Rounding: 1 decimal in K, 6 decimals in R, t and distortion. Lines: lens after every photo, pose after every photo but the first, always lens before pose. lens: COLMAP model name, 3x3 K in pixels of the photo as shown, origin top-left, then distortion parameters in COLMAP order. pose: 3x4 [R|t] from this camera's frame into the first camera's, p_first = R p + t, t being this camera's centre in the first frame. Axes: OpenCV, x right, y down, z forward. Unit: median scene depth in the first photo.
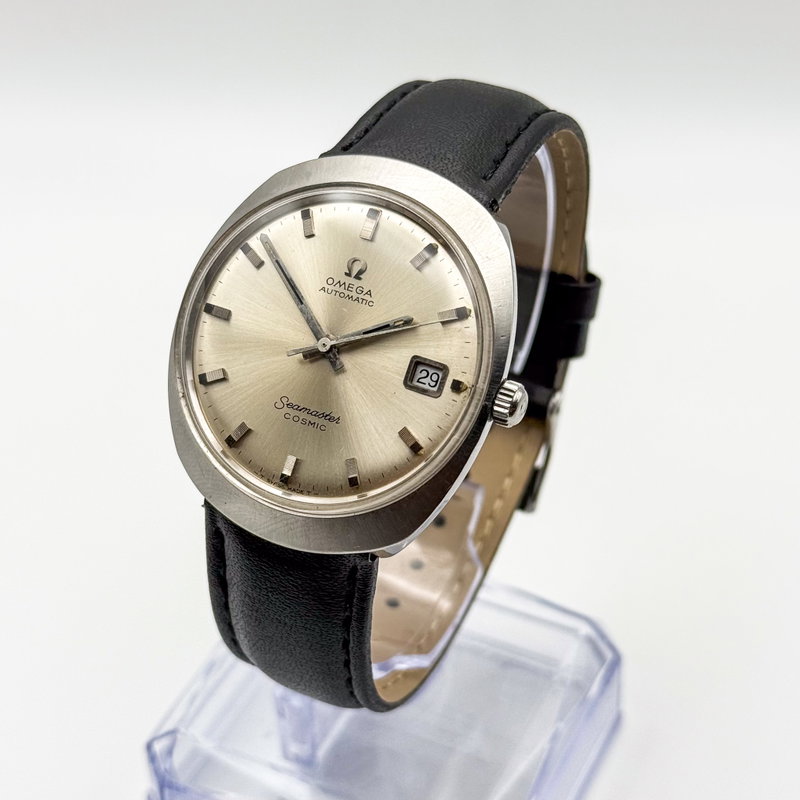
lens RADIAL K [[1867.4, 0, 395.8], [0, 1867.4, 407.9], [0, 0, 1]] dist [-0.033500, 0.000000]
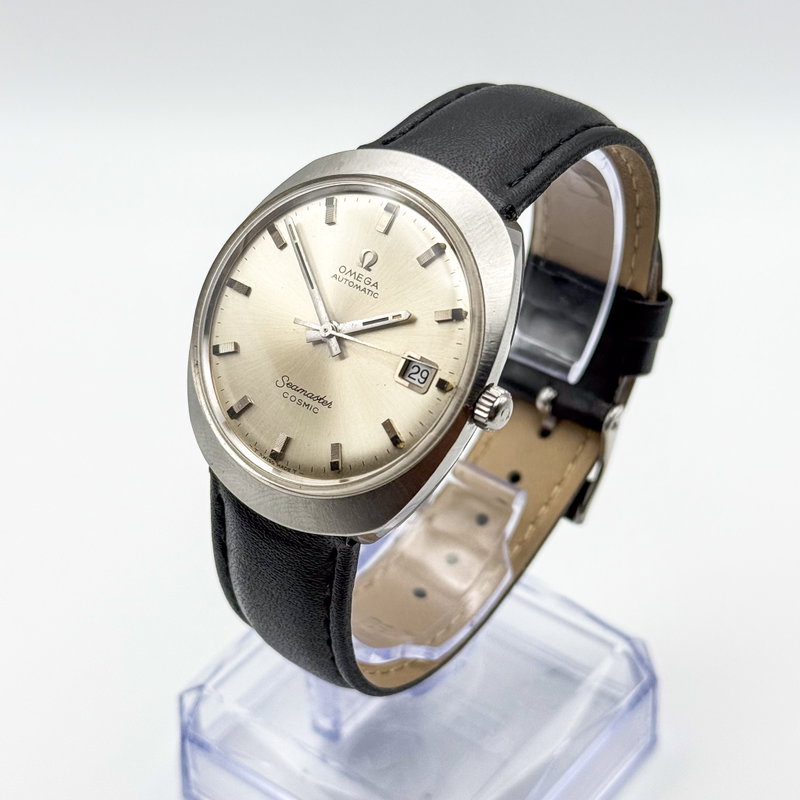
lens RADIAL K [[1867.4, 0, 402.8], [0, 1867.4, 398.6], [0, 0, 1]] dist [-0.033500, 0.000000]
pose [[0.976658, 0.119938, -0.178197, 0.182612], [-0.119830, 0.992729, 0.011410, -0.012671], [0.178270, 0.010209, 0.983929, -0.002467]]
